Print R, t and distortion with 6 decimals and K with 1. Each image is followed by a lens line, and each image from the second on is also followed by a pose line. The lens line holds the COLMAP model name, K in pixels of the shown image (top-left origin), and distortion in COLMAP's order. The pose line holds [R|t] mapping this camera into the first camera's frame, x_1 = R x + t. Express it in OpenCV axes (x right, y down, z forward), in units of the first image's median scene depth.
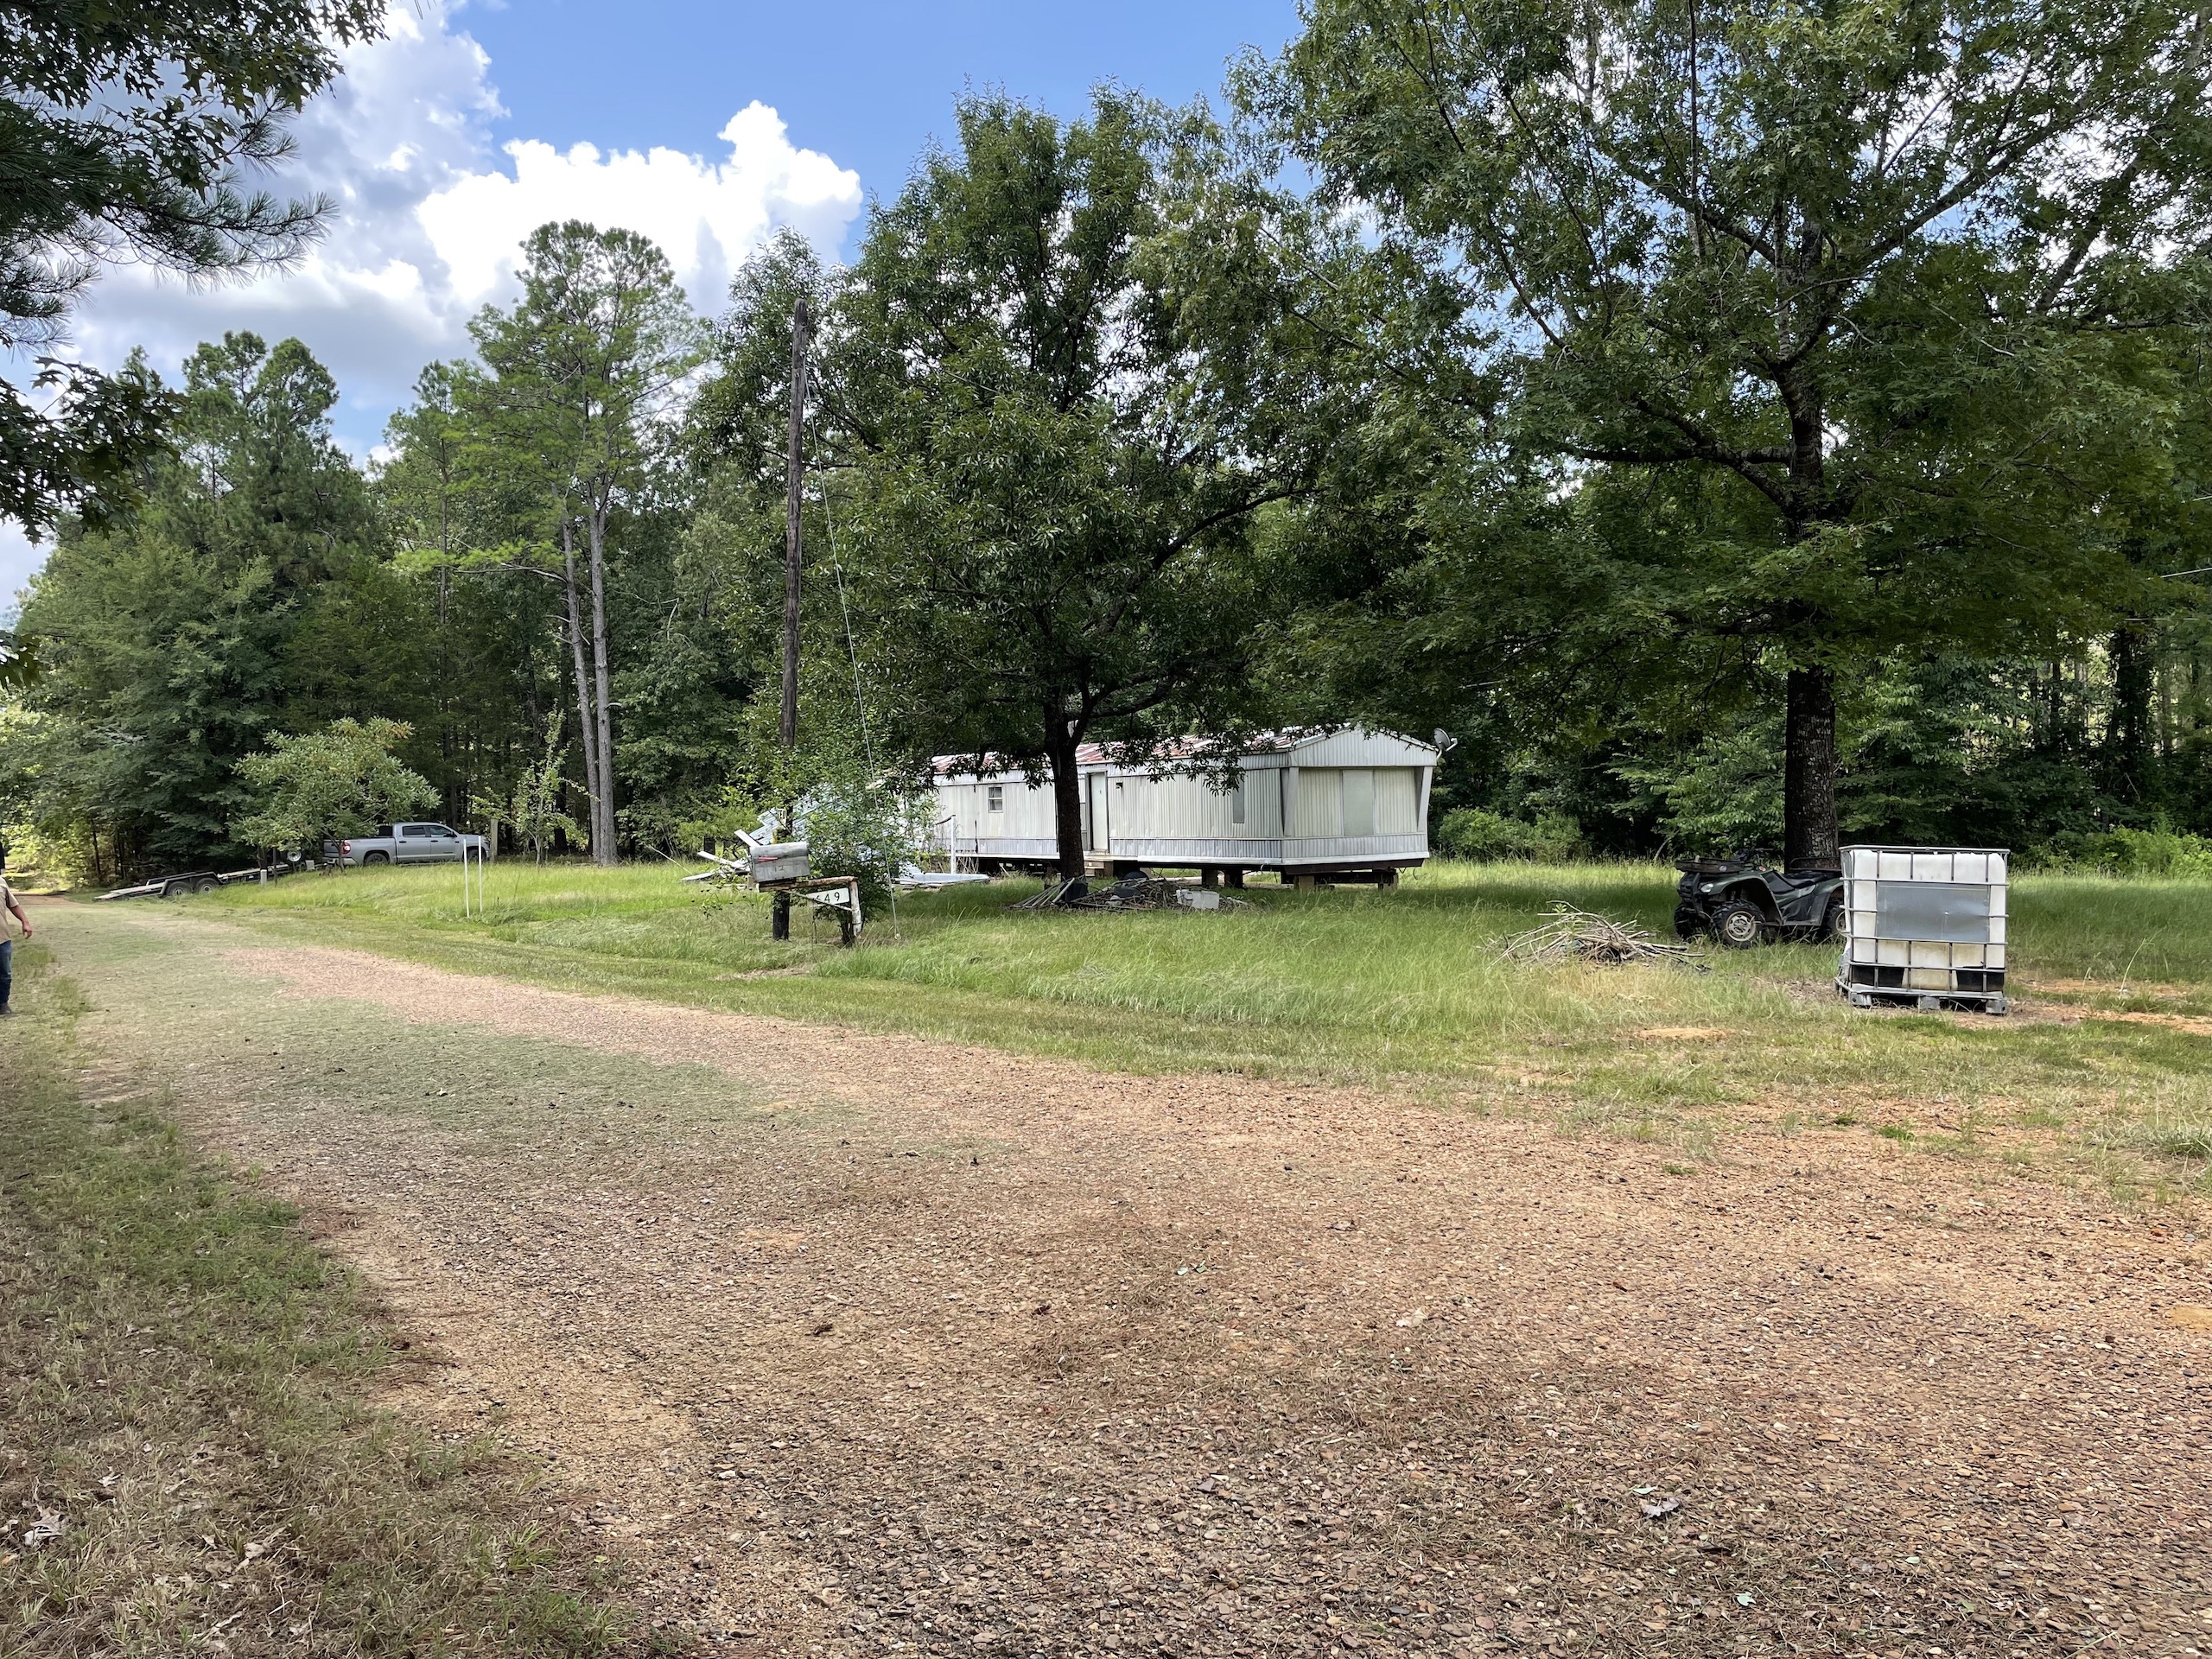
lens RADIAL K [[1676.9, 0, 1105.8], [0, 1676.9, 830.9], [0, 0, 1]] dist [0.004190, -0.002023]
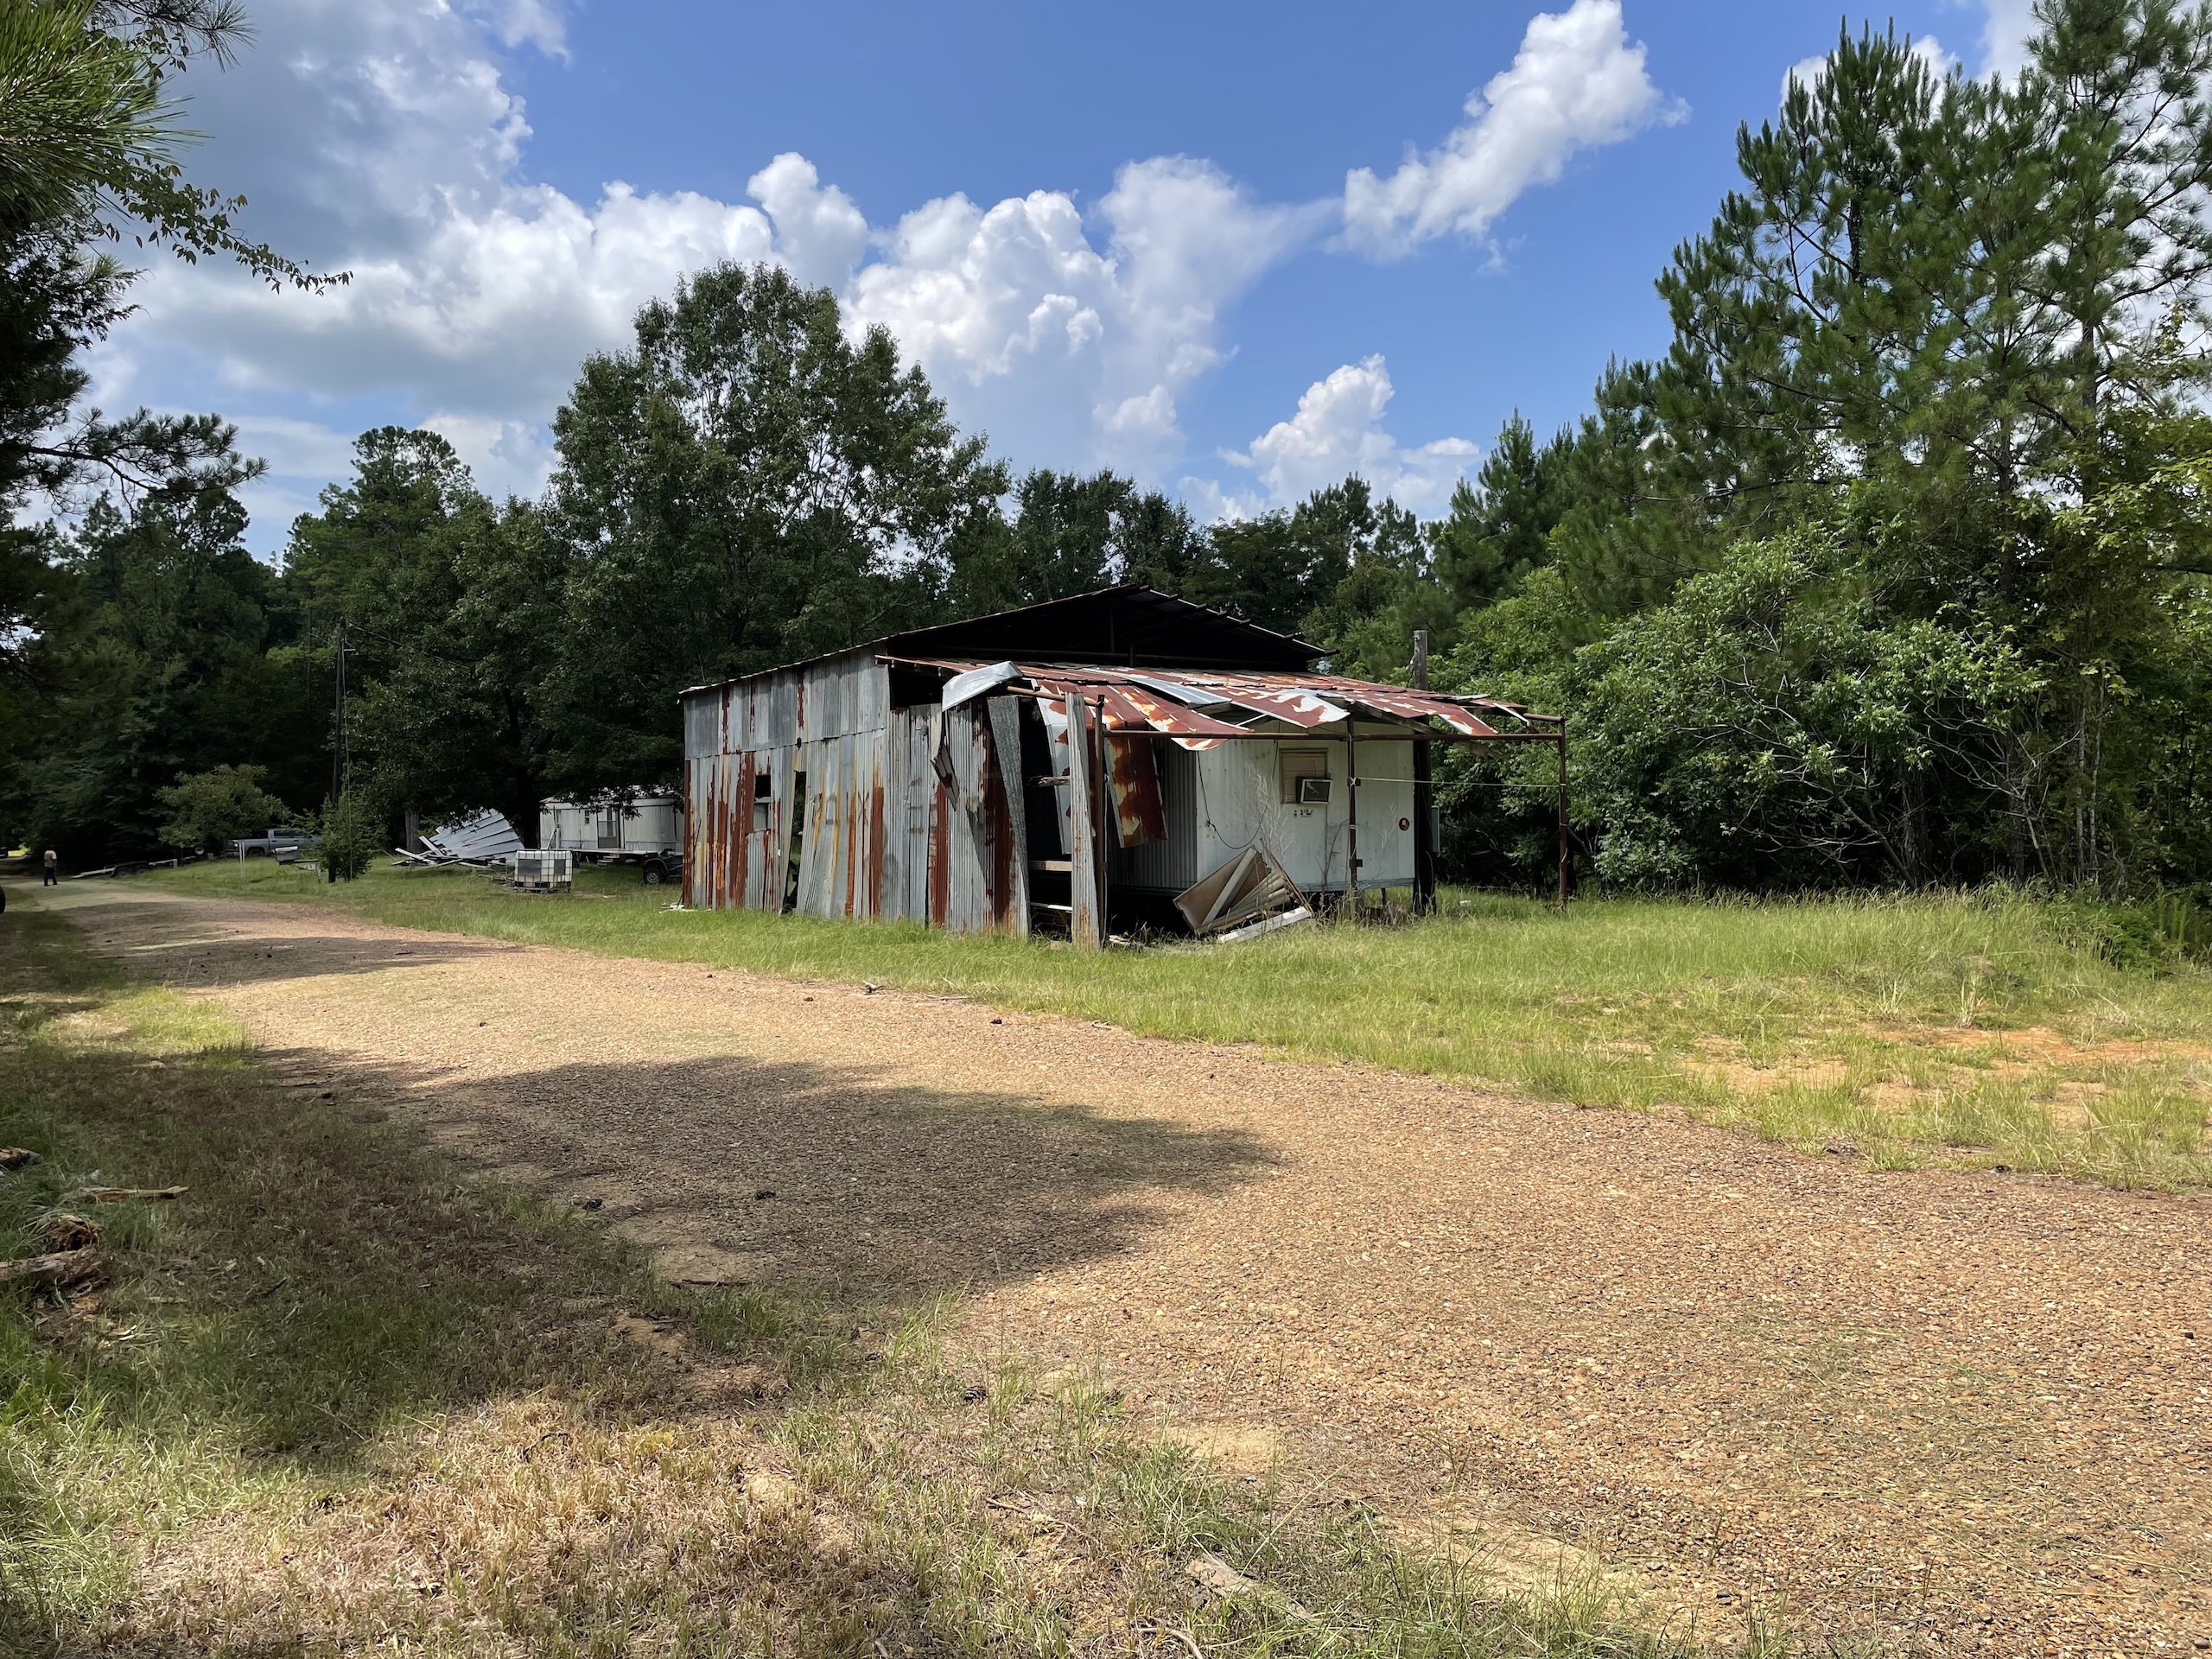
lens RADIAL K [[1676.9, 0, 1106.3], [0, 1676.9, 828.0], [0, 0, 1]] dist [0.004190, -0.002023]
pose [[0.999986, -0.002088, -0.004786, 0.345677], [0.002102, 0.999993, 0.002989, -0.008234], [0.004779, -0.002999, 0.999984, -0.520635]]
